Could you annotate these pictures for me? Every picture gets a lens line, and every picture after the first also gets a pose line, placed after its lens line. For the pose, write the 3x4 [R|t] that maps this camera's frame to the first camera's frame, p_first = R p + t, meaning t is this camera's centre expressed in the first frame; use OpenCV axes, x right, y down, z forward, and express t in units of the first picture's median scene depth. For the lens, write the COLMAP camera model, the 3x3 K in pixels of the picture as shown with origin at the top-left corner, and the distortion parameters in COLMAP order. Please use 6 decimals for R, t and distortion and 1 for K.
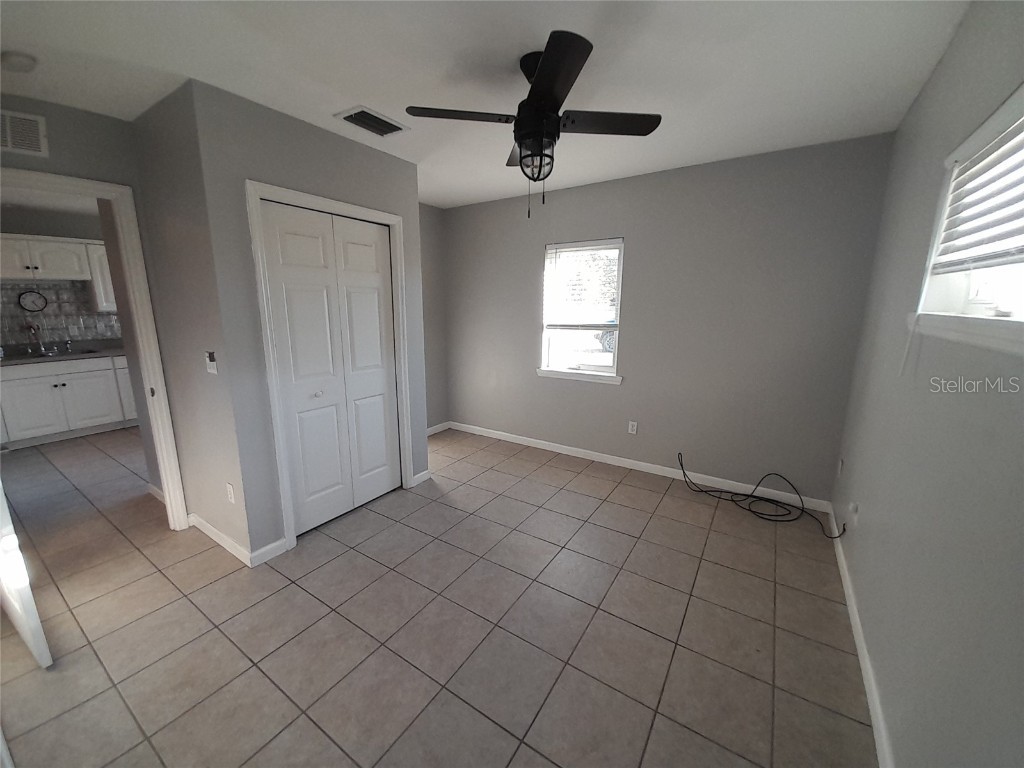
lens RADIAL K [[403.7, 0, 516.7], [0, 403.7, 390.1], [0, 0, 1]] dist [0.015399, -0.008988]
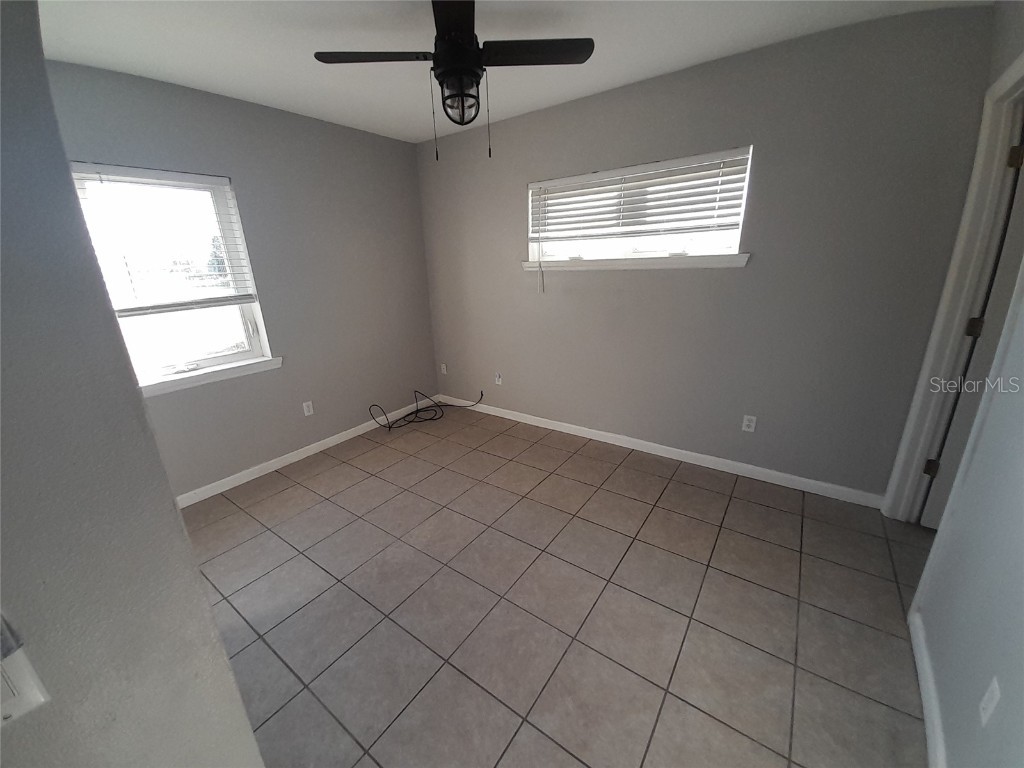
lens RADIAL K [[403.7, 0, 503.1], [0, 403.7, 382.4], [0, 0, 1]] dist [0.015399, -0.008988]
pose [[0.044548, -0.295923, 0.954173, -0.639758], [0.245730, 0.929022, 0.276650, -0.122857], [-0.968314, 0.222145, 0.114103, 0.569735]]
